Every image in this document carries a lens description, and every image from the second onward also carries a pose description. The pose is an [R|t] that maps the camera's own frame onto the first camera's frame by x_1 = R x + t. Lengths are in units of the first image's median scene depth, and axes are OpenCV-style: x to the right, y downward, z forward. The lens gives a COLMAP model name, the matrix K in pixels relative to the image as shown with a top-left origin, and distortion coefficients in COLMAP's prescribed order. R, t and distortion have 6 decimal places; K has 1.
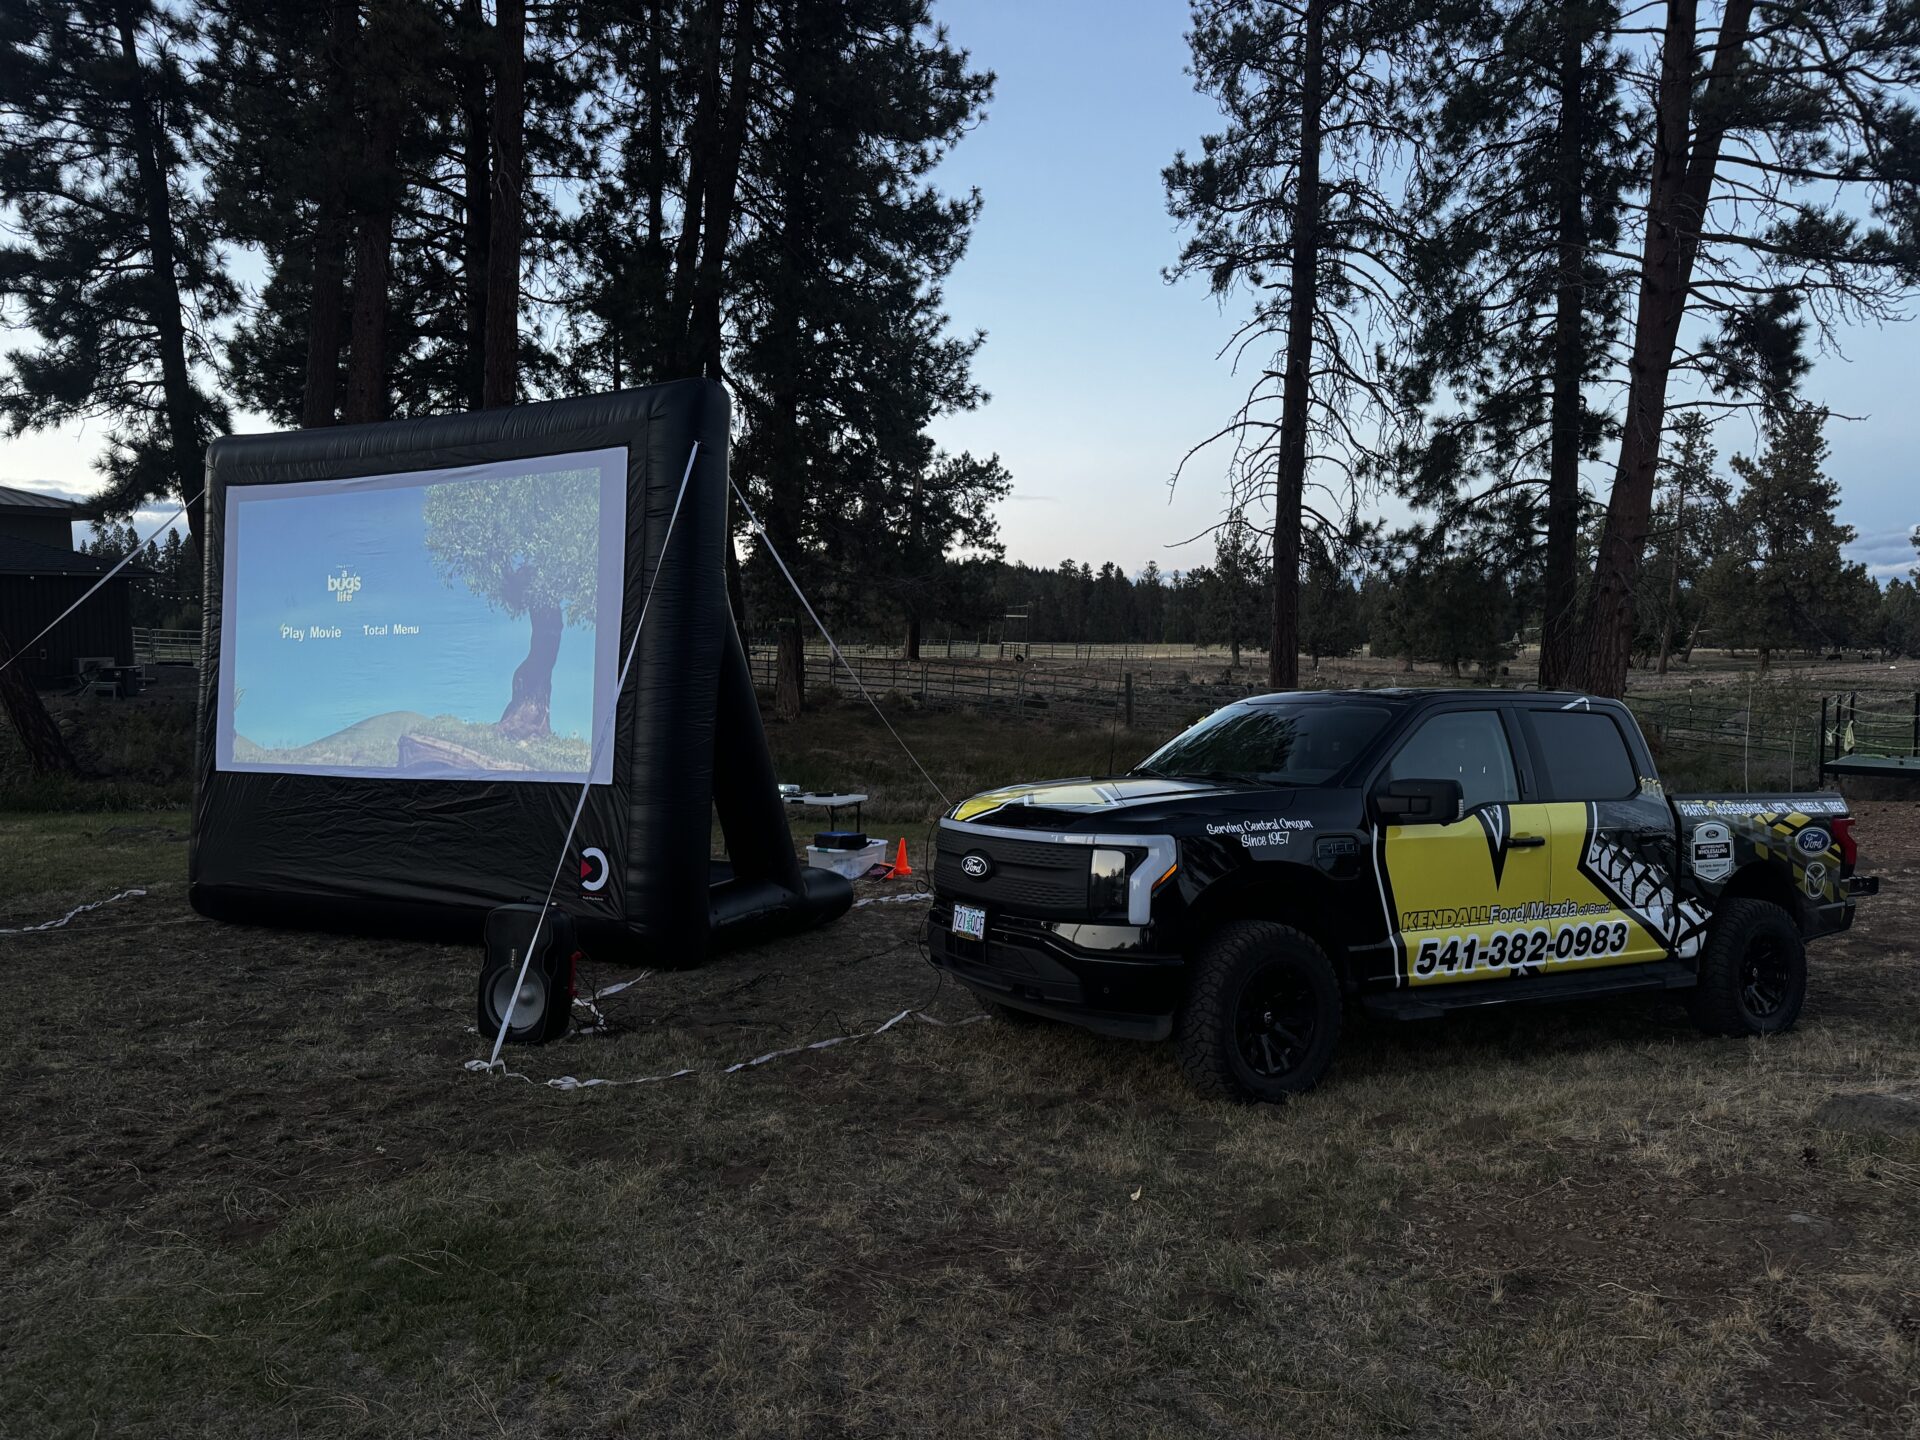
lens RADIAL K [[1413.3, 0, 960.0], [0, 1413.3, 720.0], [0, 0, 1]] dist [0.055756, -0.054632]
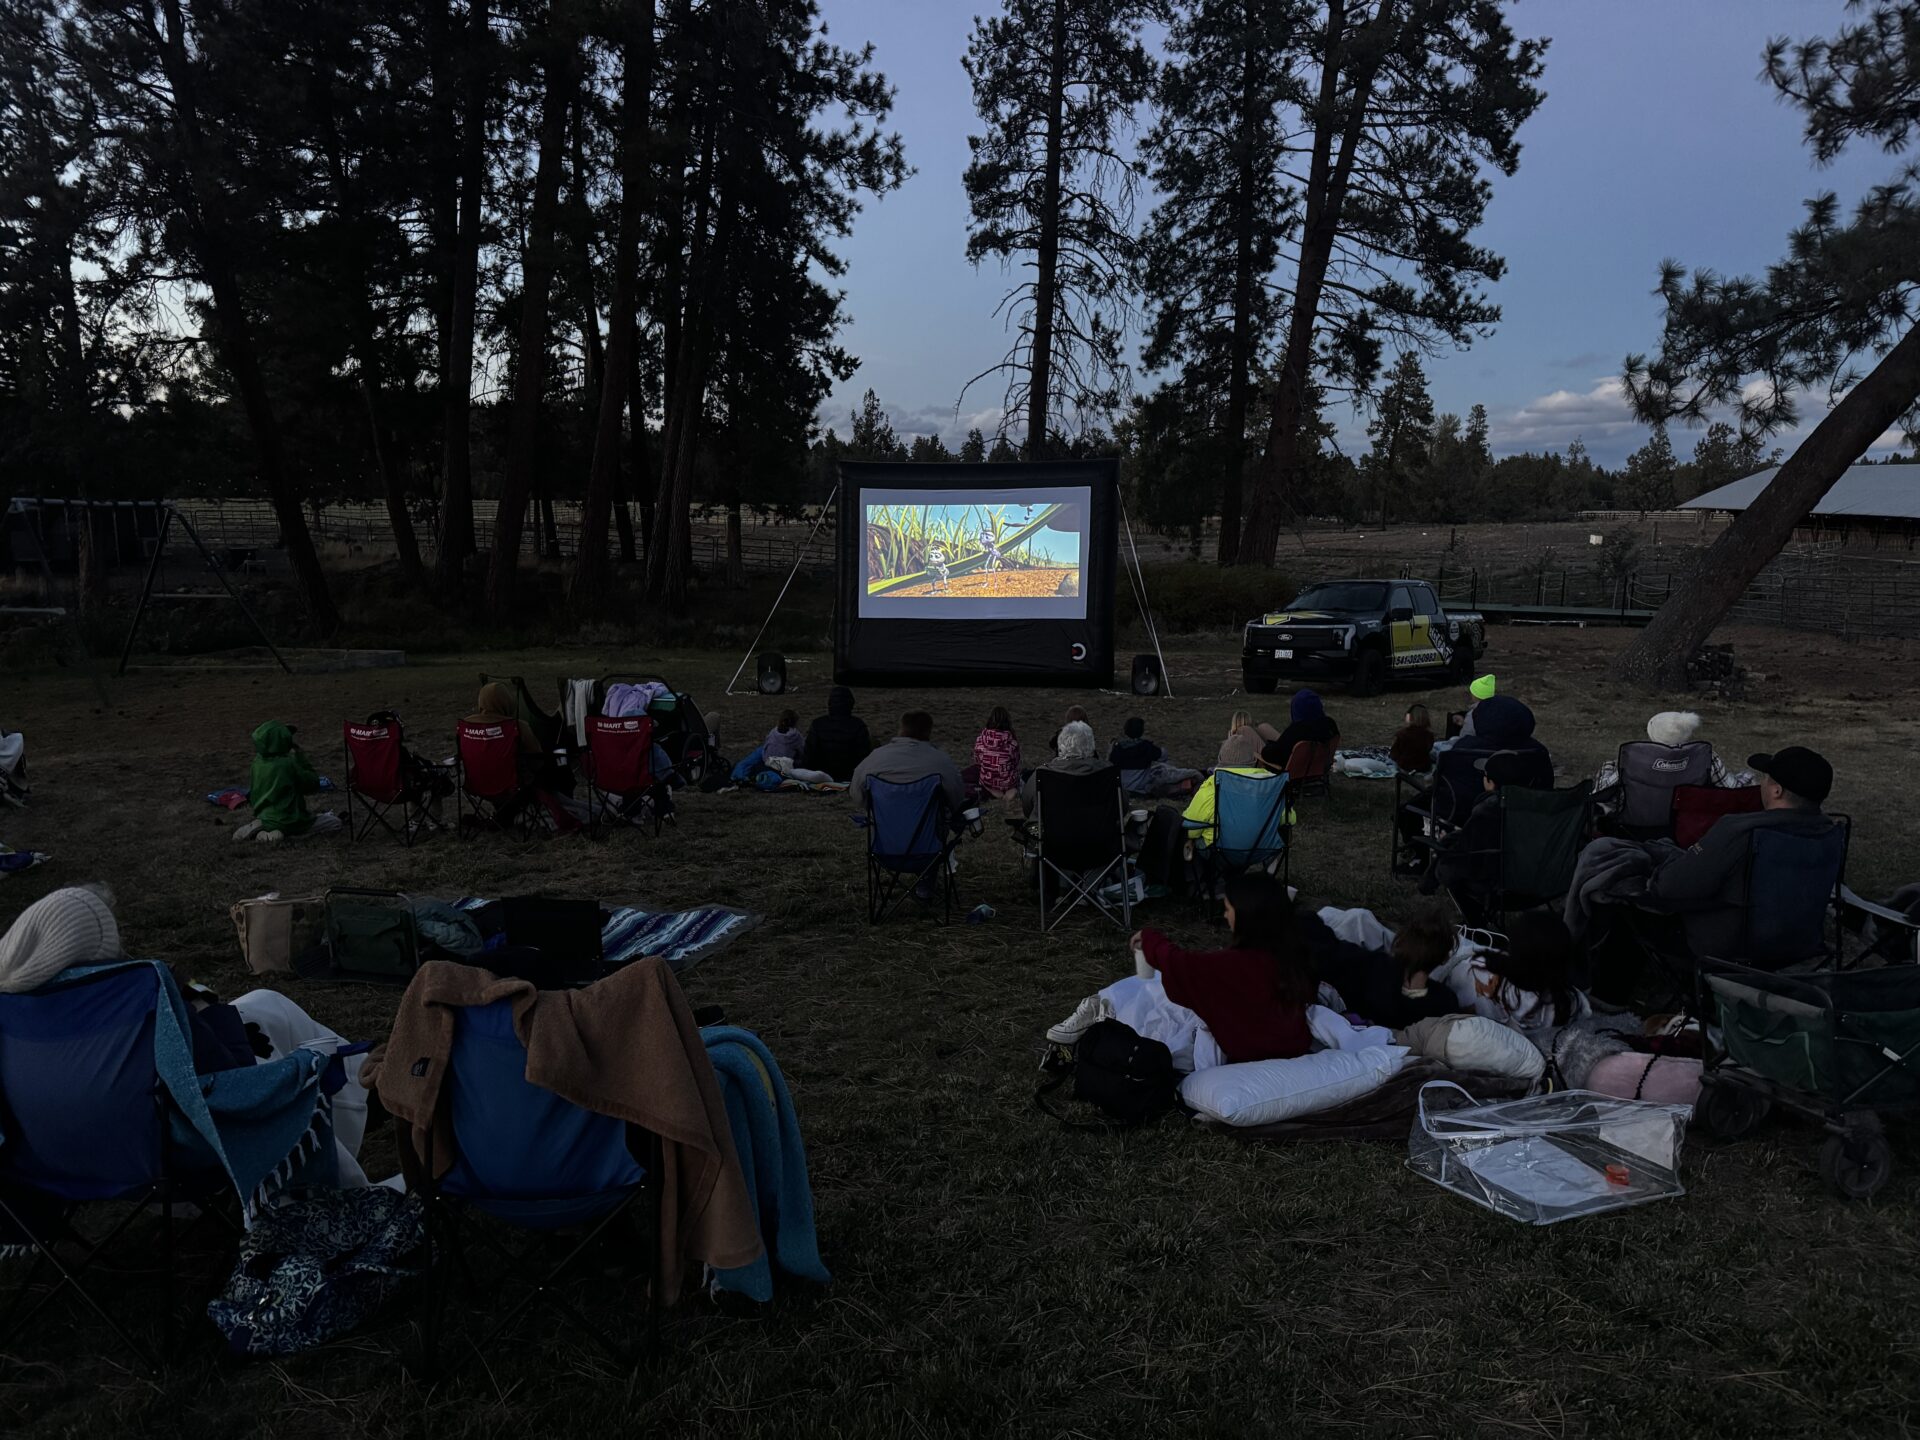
lens RADIAL K [[1351.1, 0, 976.3], [0, 1351.1, 757.7], [0, 0, 1]] dist [0.163731, -0.314123]
pose [[0.946249, -0.049431, 0.319638, -0.339954], [0.006827, 0.991085, 0.133058, -0.009456], [-0.323366, -0.123724, 0.938151, -0.358815]]
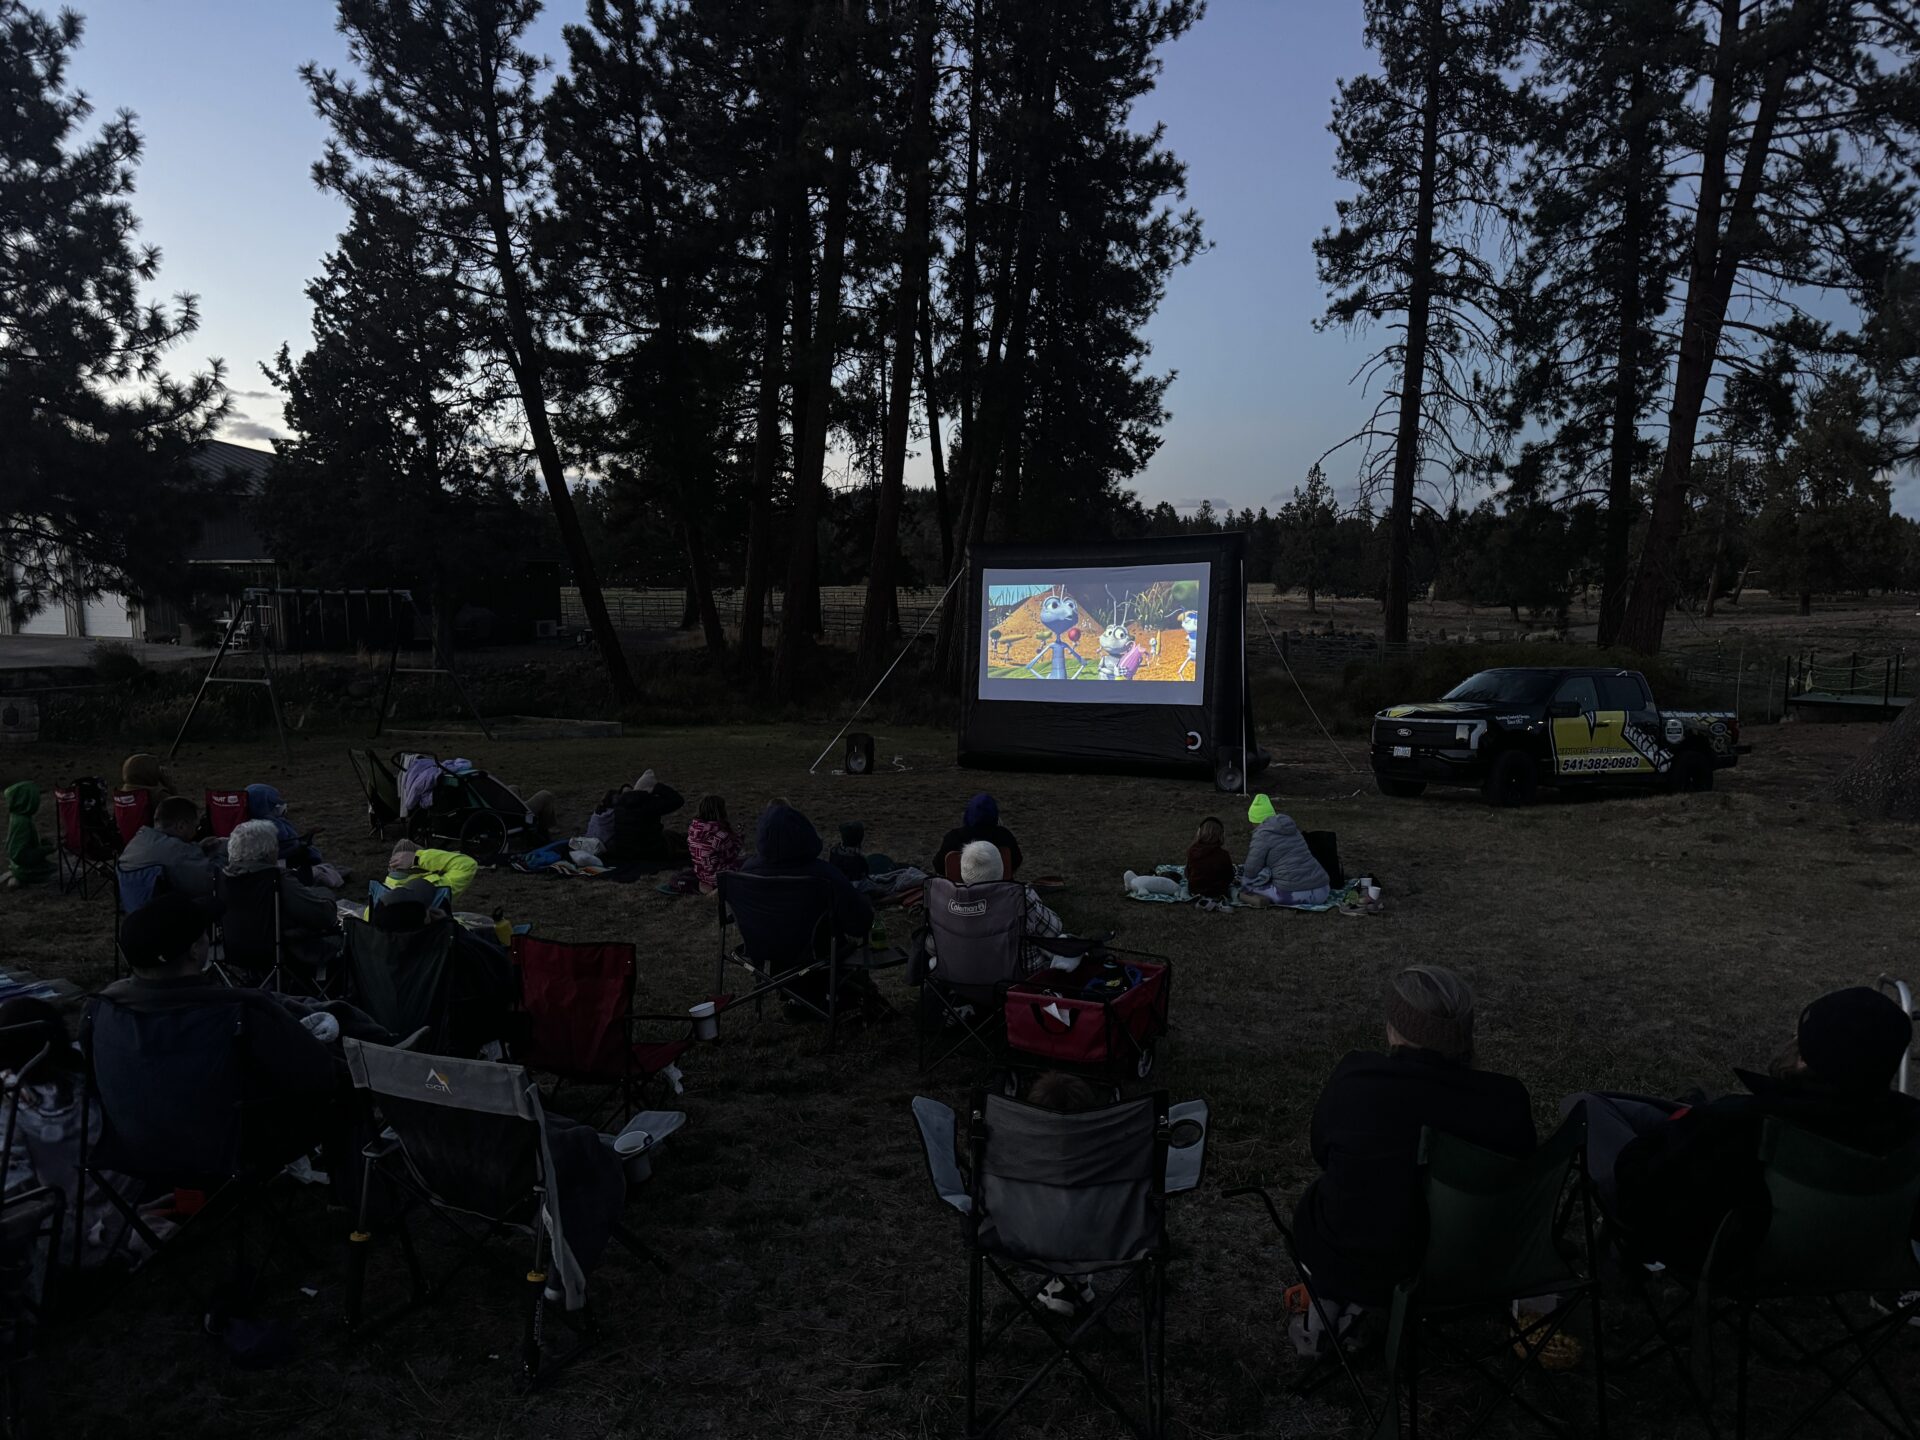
lens RADIAL K [[1401.3, 0, 945.9], [0, 1401.3, 744.4], [0, 0, 1]] dist [0.006309, -0.001496]
pose [[0.999088, 0.002759, -0.042607, -0.156255], [-0.000131, 0.998104, 0.061558, -0.008995], [0.042696, -0.061496, 0.997194, -0.364909]]
